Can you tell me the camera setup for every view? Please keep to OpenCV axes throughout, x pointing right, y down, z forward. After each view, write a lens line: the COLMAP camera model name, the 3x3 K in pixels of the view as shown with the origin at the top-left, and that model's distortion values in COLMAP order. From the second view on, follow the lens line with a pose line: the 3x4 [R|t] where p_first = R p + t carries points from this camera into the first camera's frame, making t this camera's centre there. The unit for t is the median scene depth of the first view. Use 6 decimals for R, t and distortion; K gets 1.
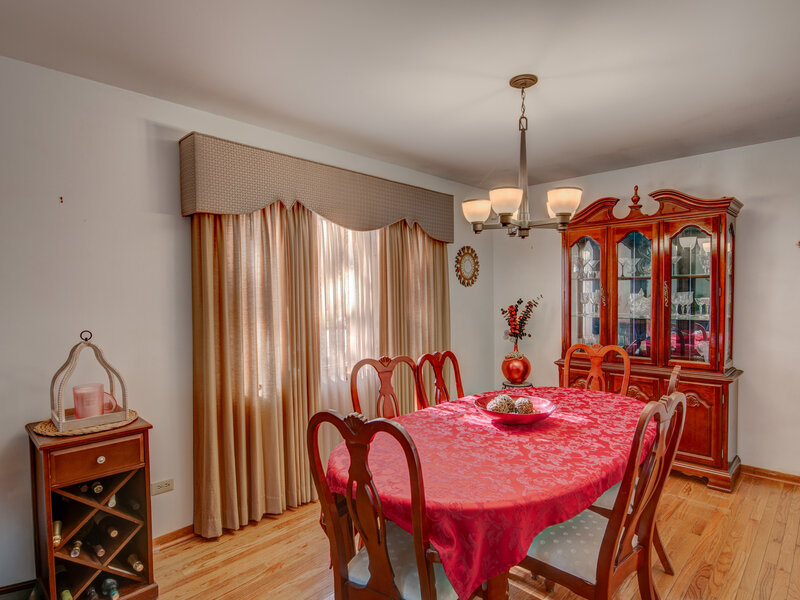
lens RADIAL K [[421.5, 0, 408.6], [0, 421.5, 303.4], [0, 0, 1]] dist [0.000485, -0.000096]
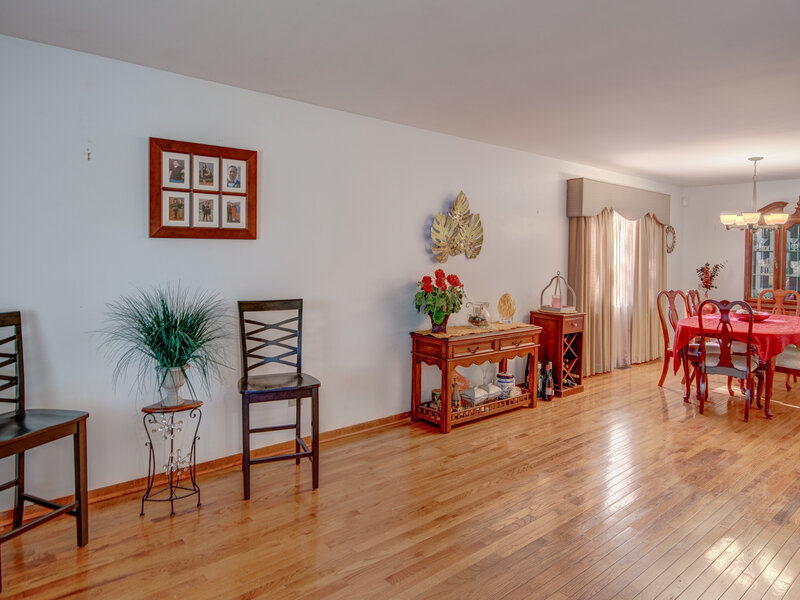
lens RADIAL K [[493.9, 0, 400.6], [0, 493.9, 253.6], [0, 0, 1]] dist [0.002121, 0.000116]
pose [[0.994429, 0.025728, -0.102216, -1.067618], [-0.027625, 0.999471, -0.017180, 0.030229], [0.101720, 0.019908, 0.994614, -1.413352]]
